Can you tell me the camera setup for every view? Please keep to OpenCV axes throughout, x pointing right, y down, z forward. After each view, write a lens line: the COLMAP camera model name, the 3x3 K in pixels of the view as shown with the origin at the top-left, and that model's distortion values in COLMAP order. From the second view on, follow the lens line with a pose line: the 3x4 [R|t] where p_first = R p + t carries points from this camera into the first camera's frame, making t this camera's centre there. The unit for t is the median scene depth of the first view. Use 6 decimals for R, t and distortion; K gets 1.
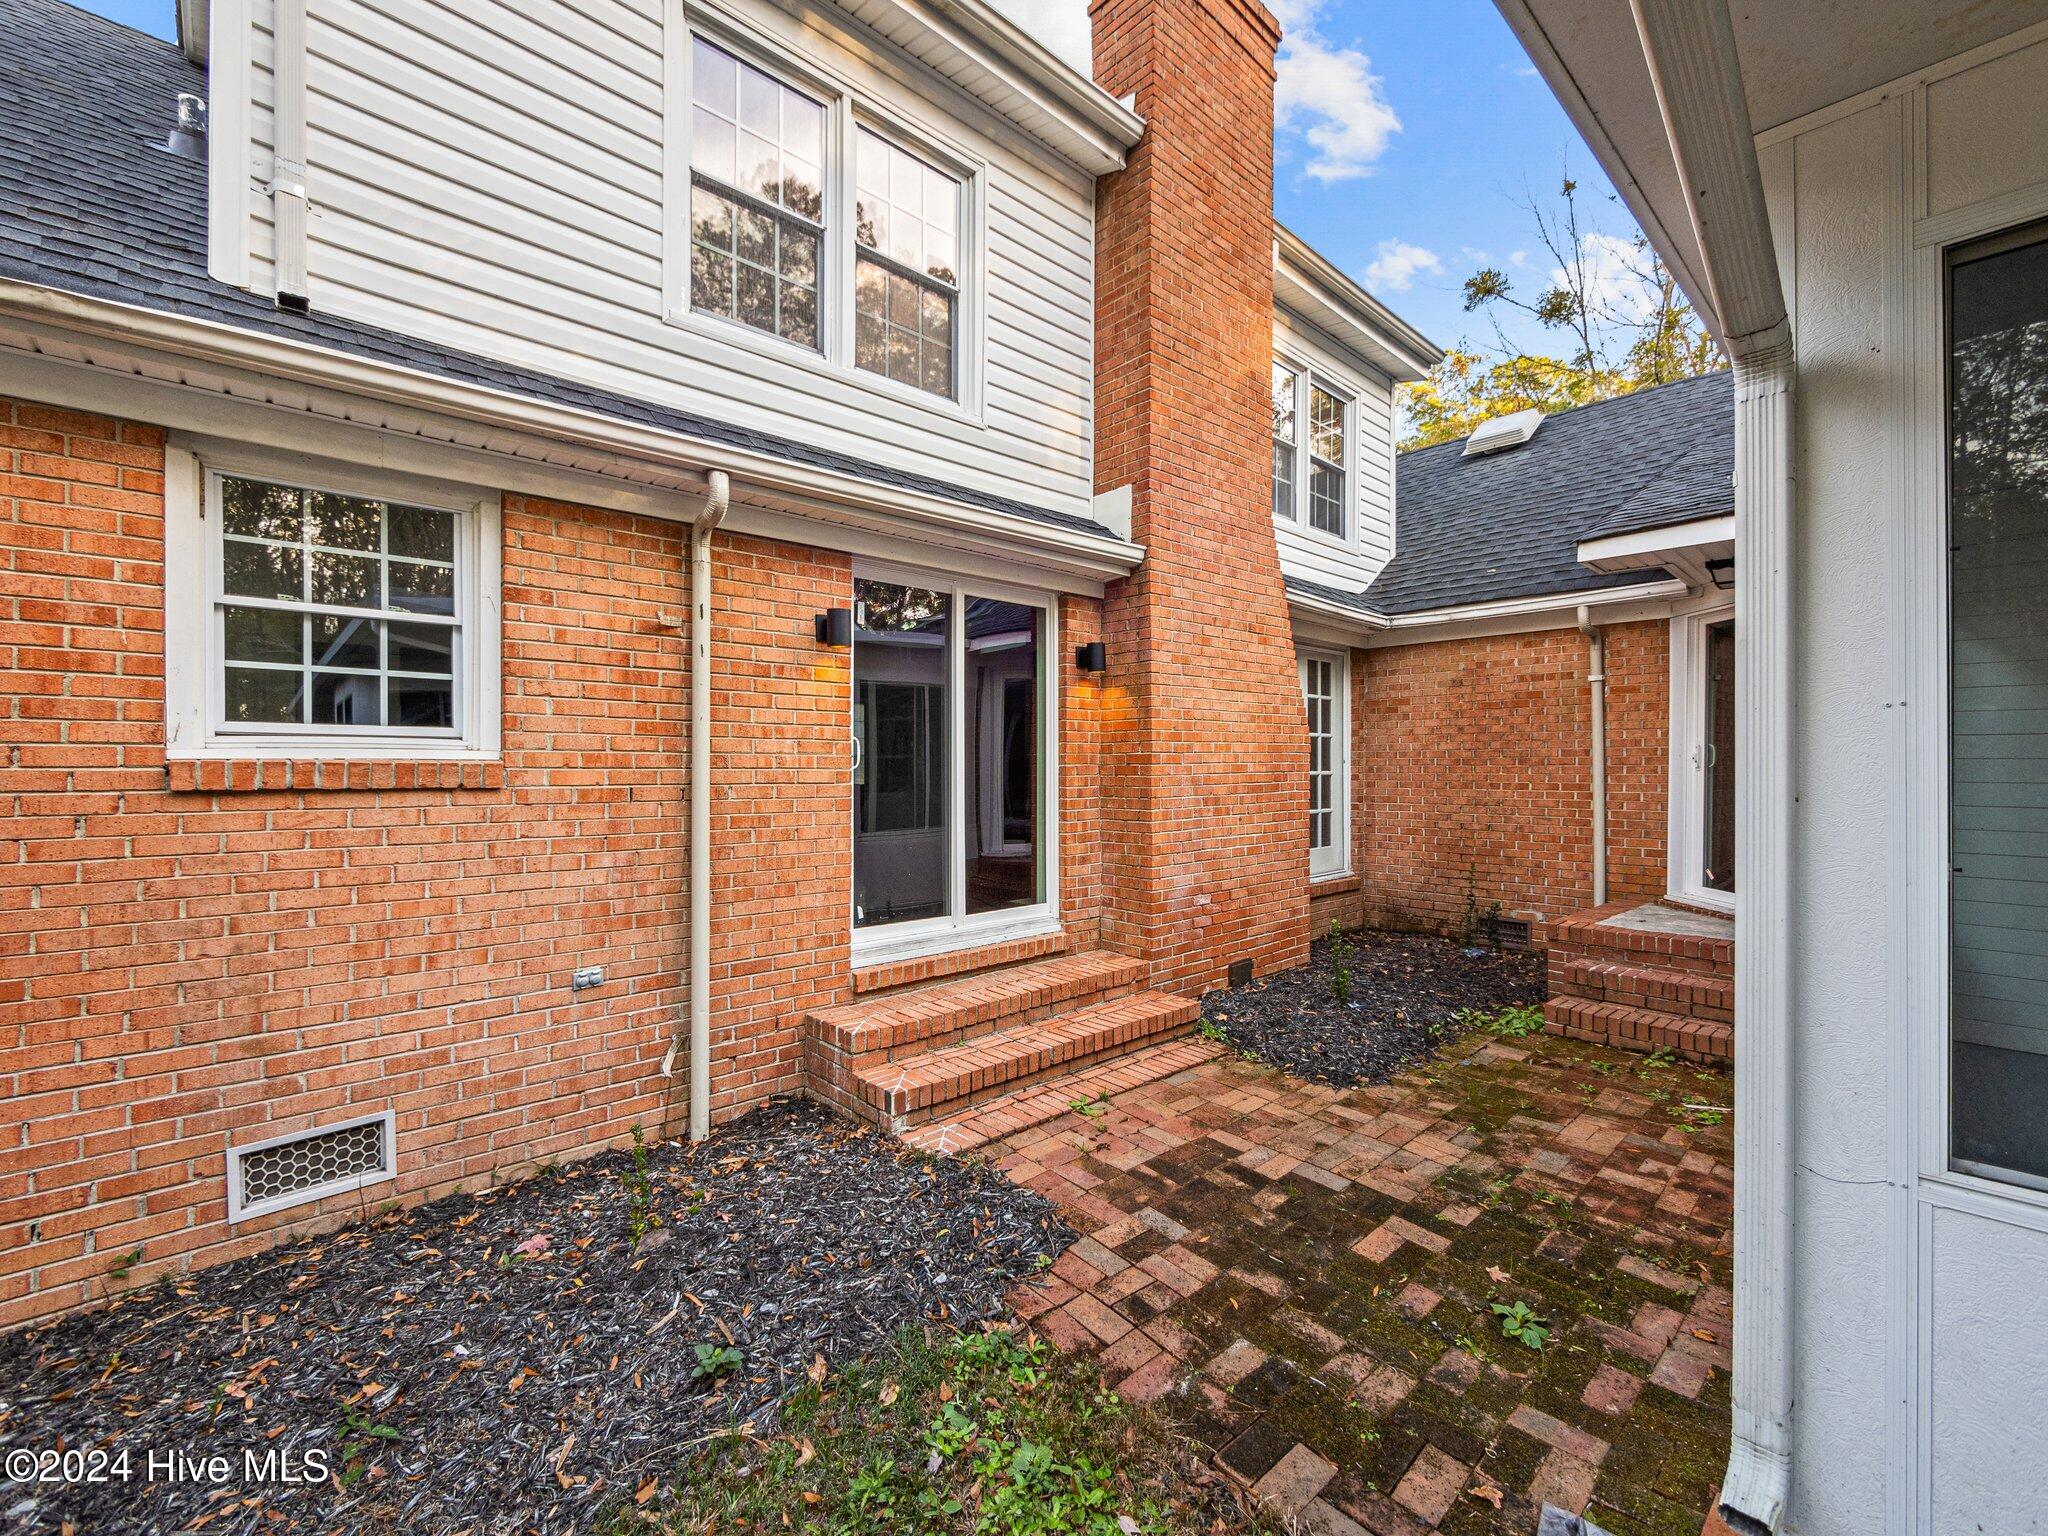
lens RADIAL K [[884.8, 0, 1024.0], [0, 884.8, 768.0], [0, 0, 1]] dist [-0.000848, -0.000221]
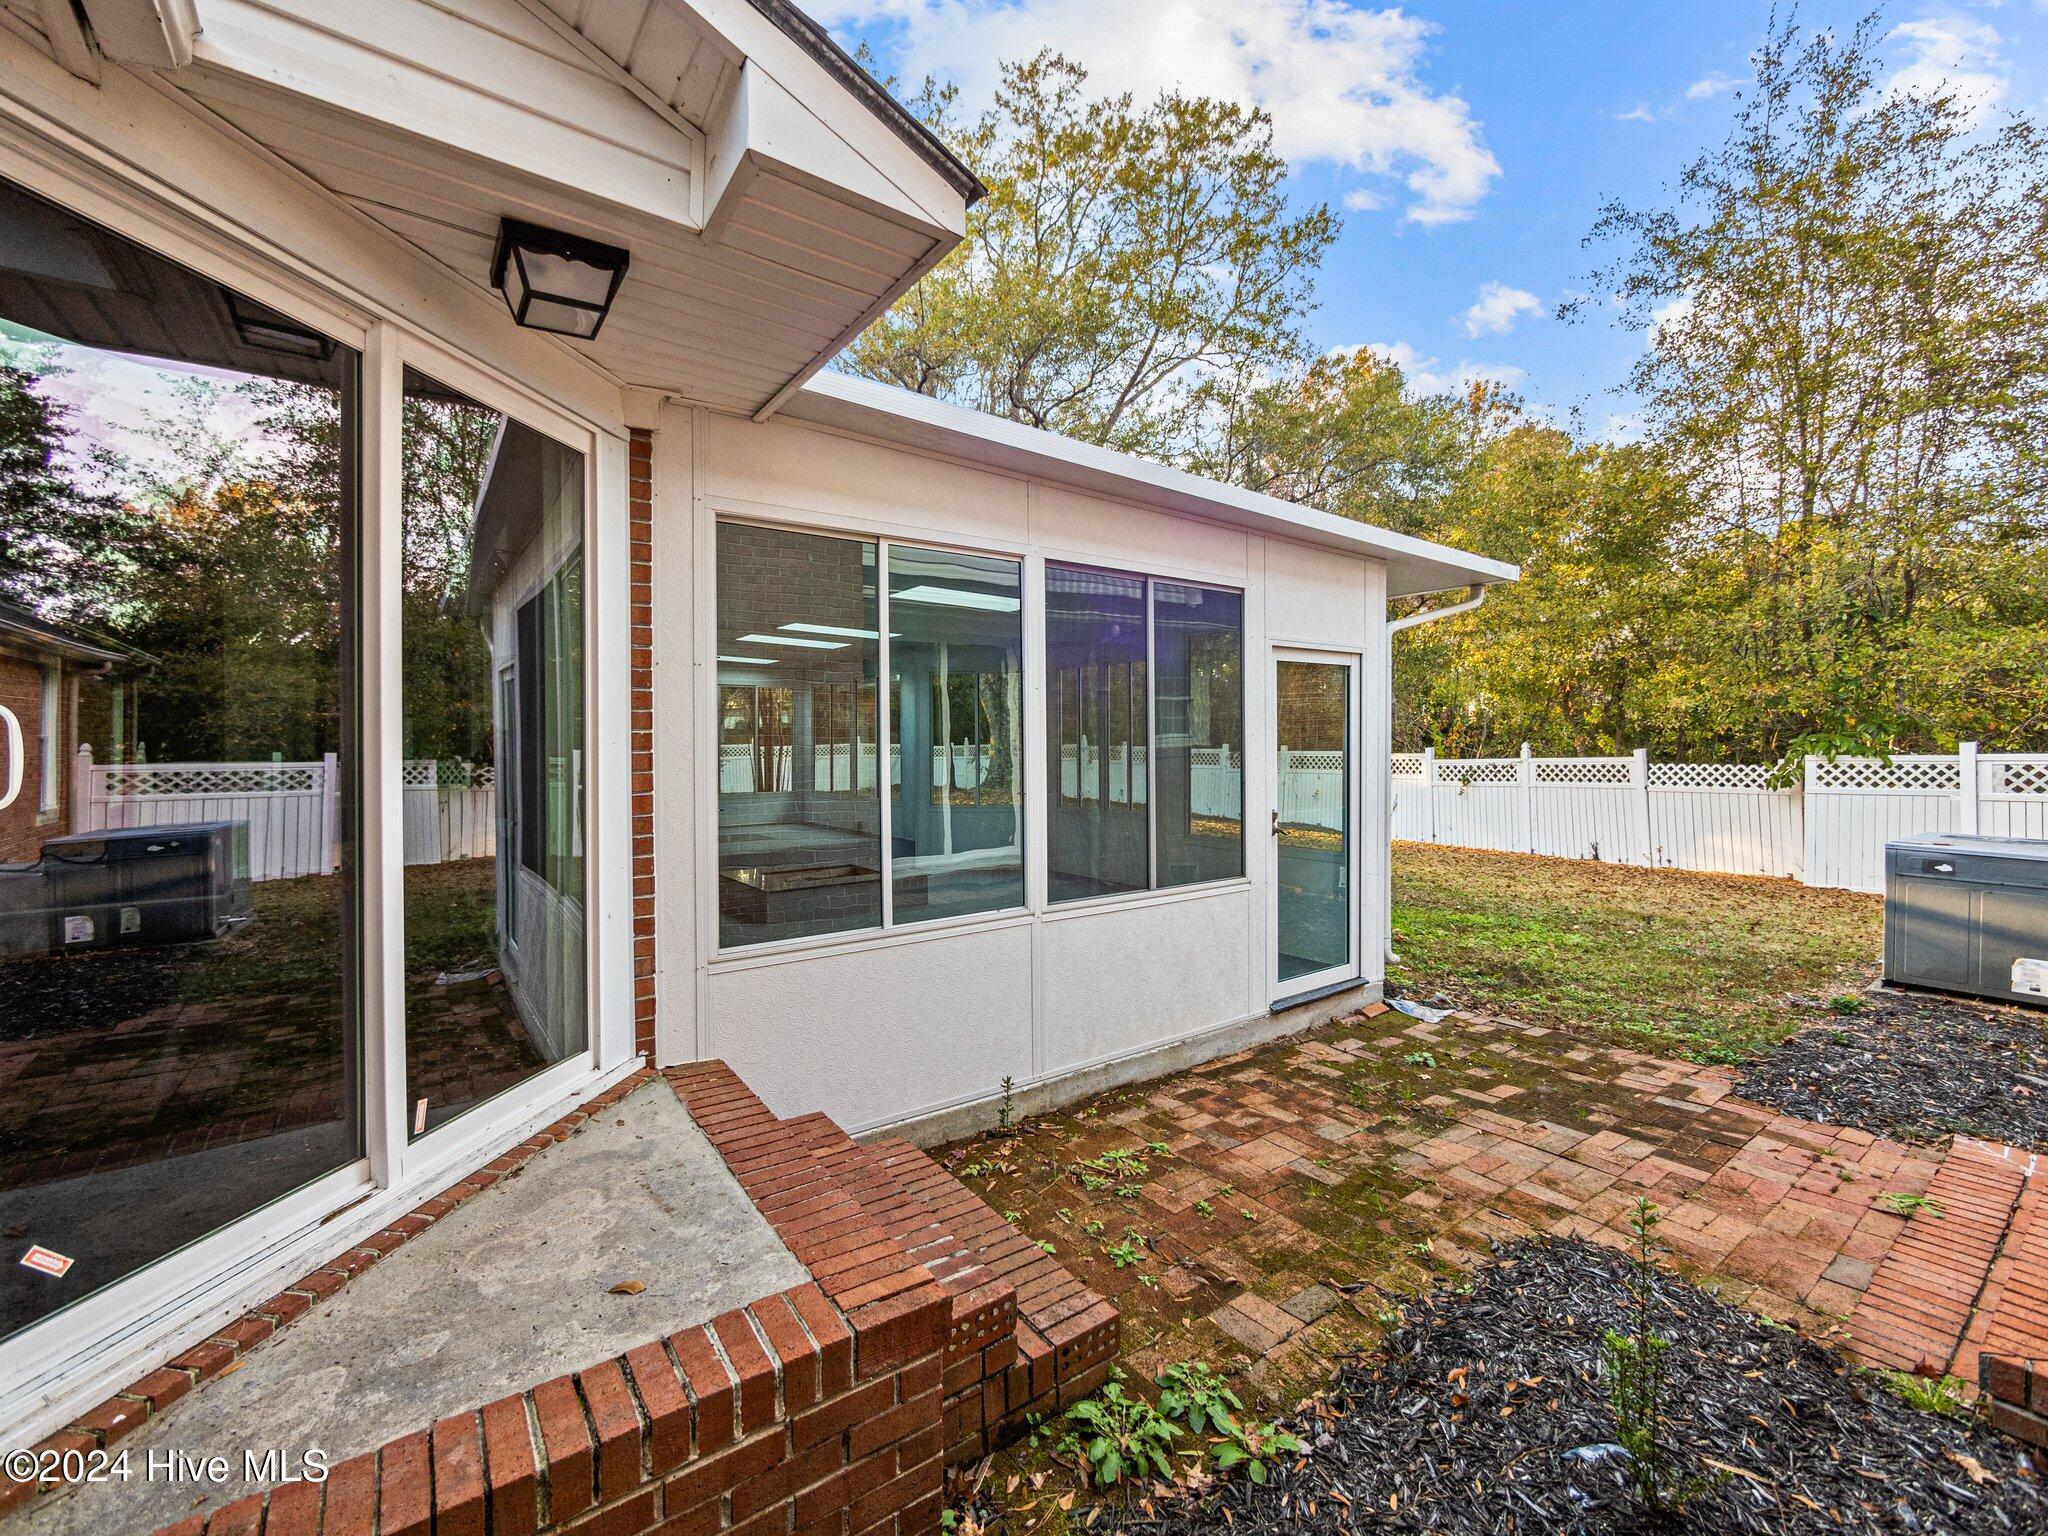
lens RADIAL K [[859.9, 0, 1024.0], [0, 859.9, 768.0], [0, 0, 1]] dist [-0.003772, -0.000500]
pose [[-0.993085, 0.004614, 0.117303, 0.879094], [0.009534, 0.999097, 0.041412, -0.038292], [-0.117006, 0.042244, -0.992232, 2.134384]]
